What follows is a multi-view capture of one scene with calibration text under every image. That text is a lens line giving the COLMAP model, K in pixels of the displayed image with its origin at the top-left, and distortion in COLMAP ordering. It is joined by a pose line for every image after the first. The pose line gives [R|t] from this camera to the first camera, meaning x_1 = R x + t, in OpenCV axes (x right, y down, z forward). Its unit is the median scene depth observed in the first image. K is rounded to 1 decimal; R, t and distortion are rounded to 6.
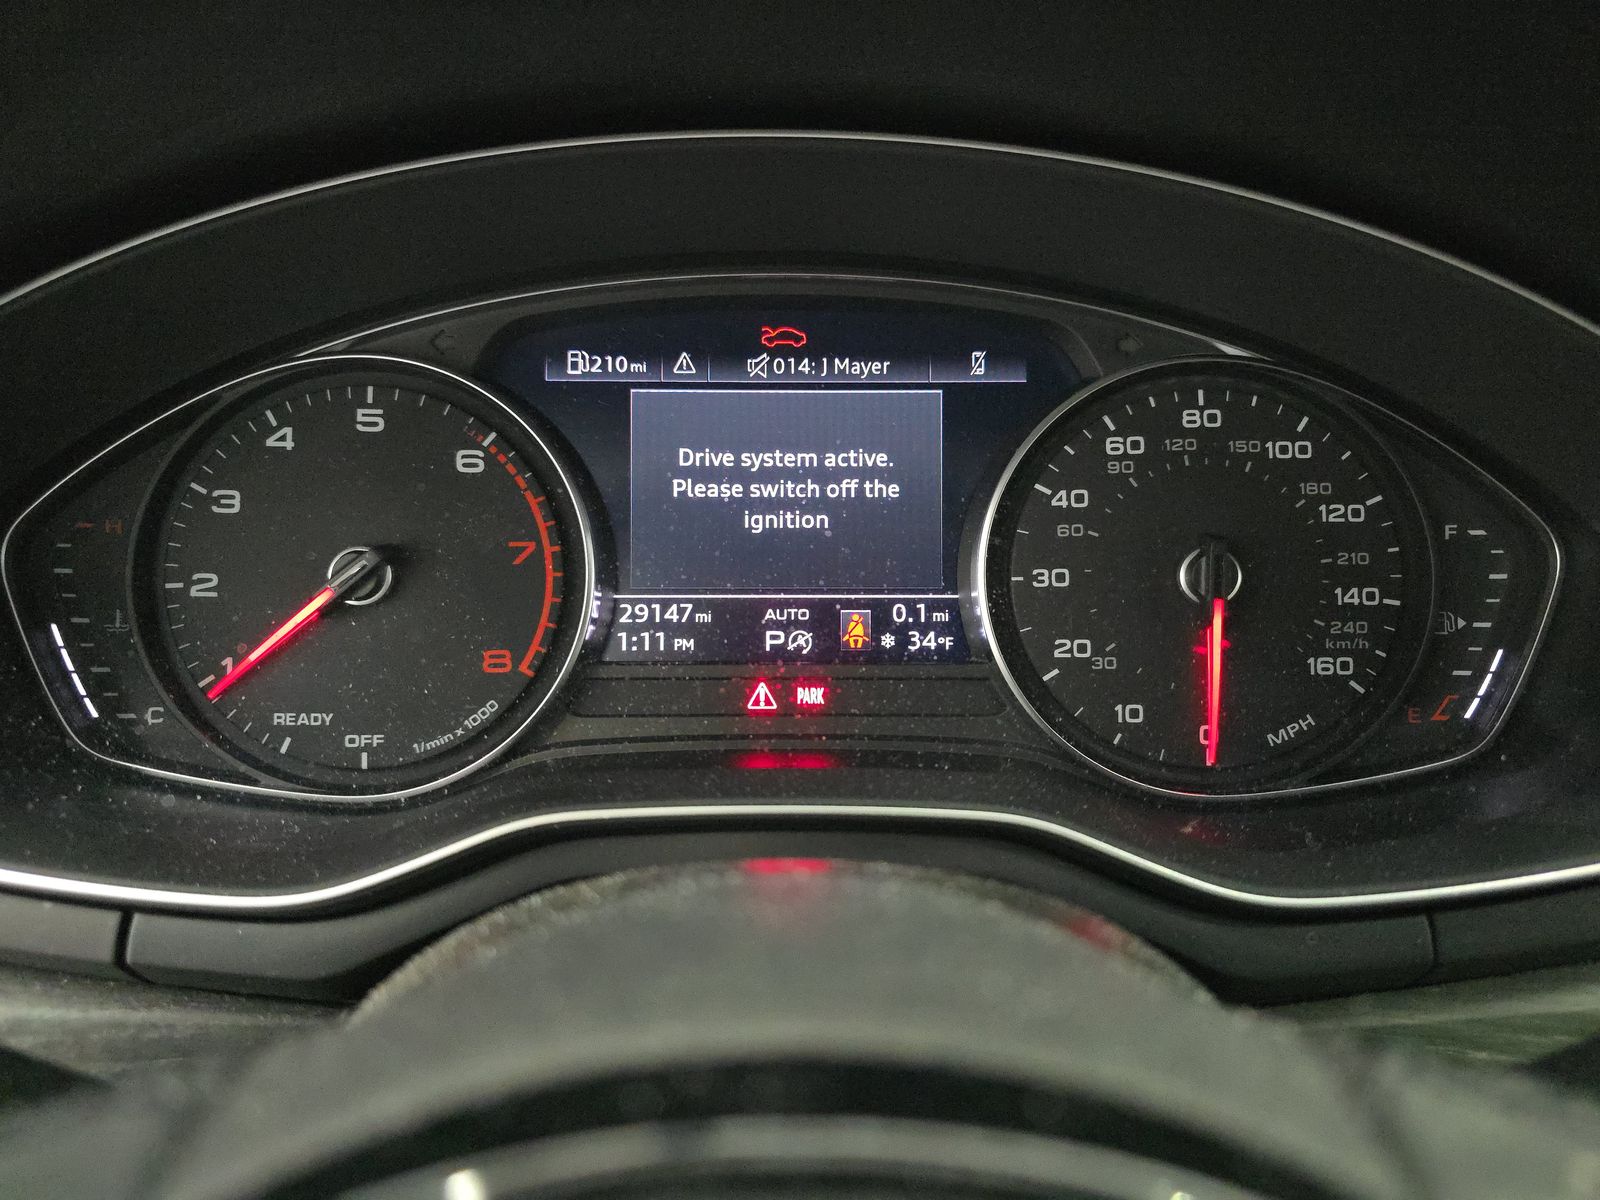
lens RADIAL K [[1090.4, 0, 809.2], [0, 1090.4, 606.1], [0, 0, 1]] dist [0.027122, -0.005390]
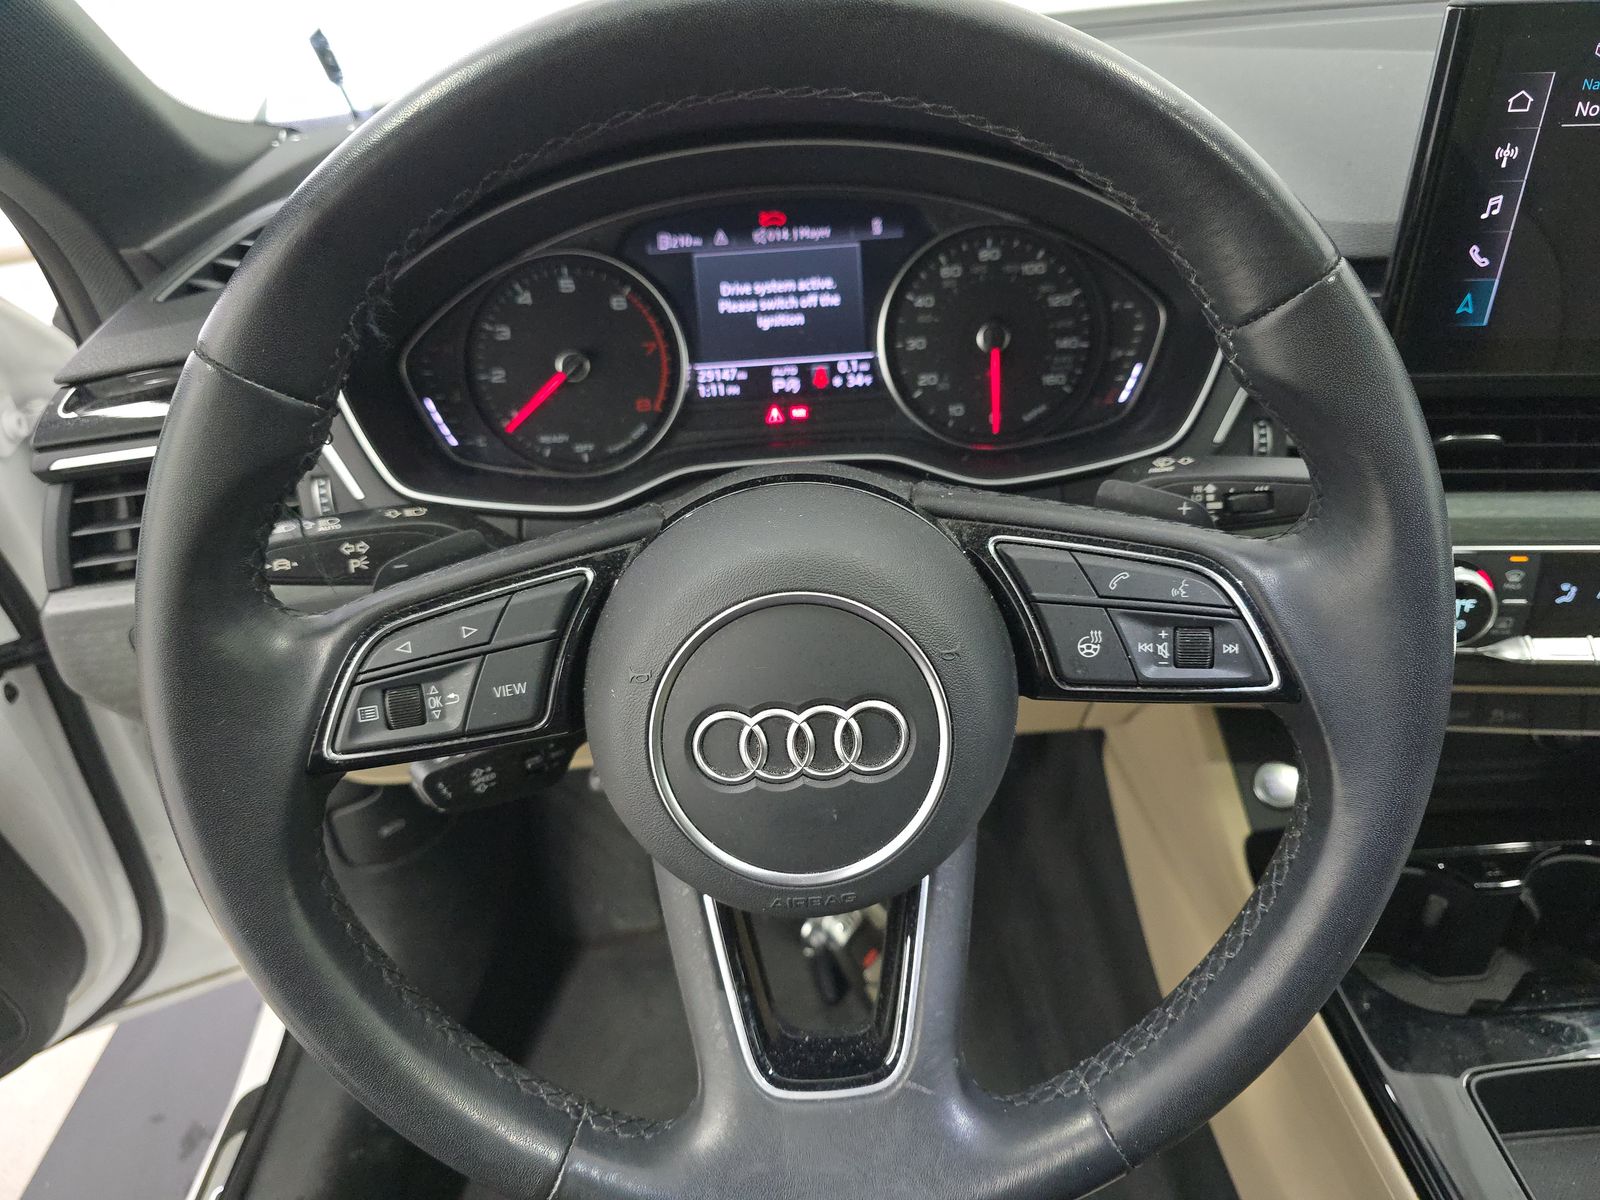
lens RADIAL K [[1090.4, 0, 809.2], [0, 1090.4, 606.1], [0, 0, 1]] dist [0.027122, -0.005390]
pose [[0.997869, -0.063350, -0.015627, 0.027434], [0.065245, 0.971444, 0.228120, -0.027228], [0.000729, -0.228654, 0.973508, -0.997109]]
